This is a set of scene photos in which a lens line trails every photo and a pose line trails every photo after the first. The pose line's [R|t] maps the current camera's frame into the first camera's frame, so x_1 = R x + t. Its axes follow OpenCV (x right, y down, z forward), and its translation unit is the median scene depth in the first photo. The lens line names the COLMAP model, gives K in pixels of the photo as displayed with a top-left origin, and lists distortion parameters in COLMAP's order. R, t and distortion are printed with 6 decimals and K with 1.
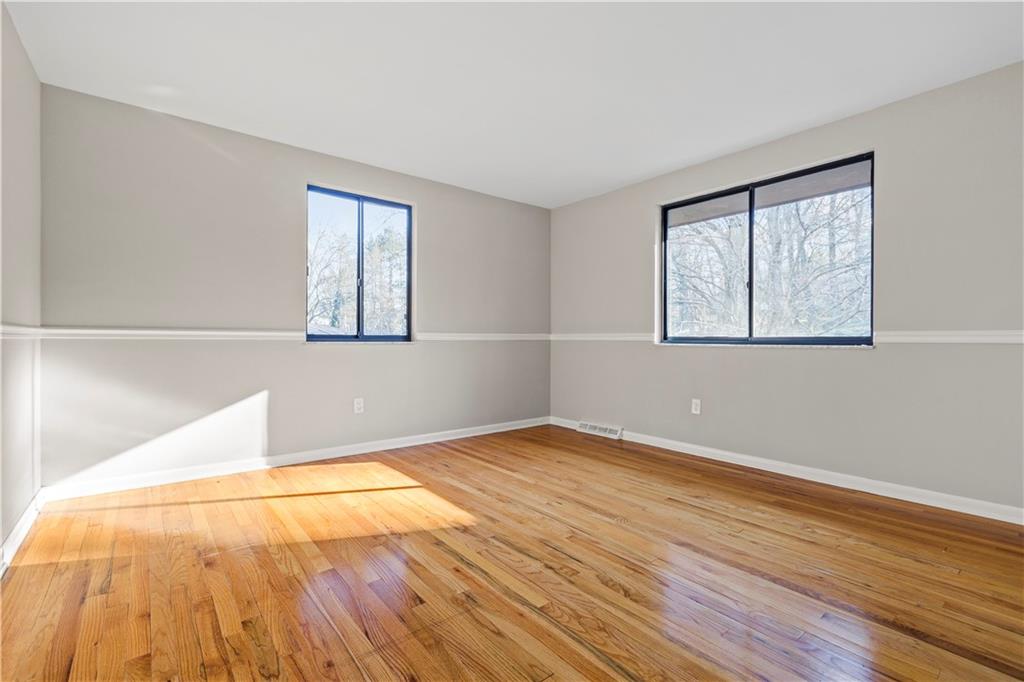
lens RADIAL K [[463.4, 0, 514.4], [0, 463.4, 340.1], [0, 0, 1]] dist [-0.001396, 0.000058]
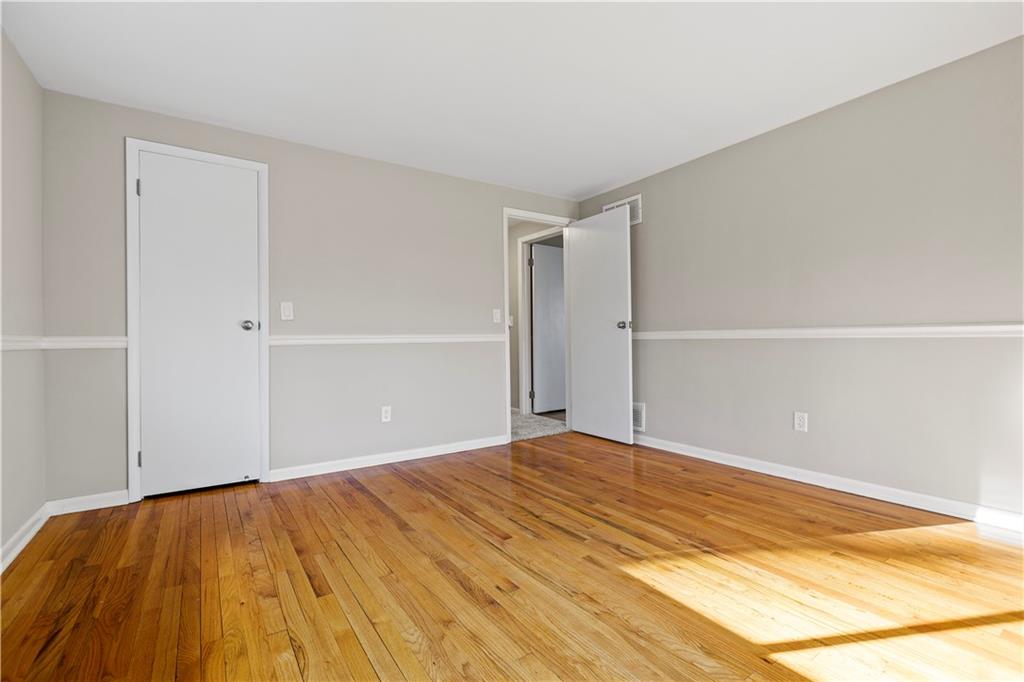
lens RADIAL K [[463.4, 0, 514.4], [0, 463.4, 340.1], [0, 0, 1]] dist [-0.001396, 0.000058]
pose [[-0.996953, 0.007142, 0.077681, 0.027488], [0.007489, 0.999963, 0.004169, -0.008235], [-0.077648, 0.004738, -0.996970, 2.157803]]
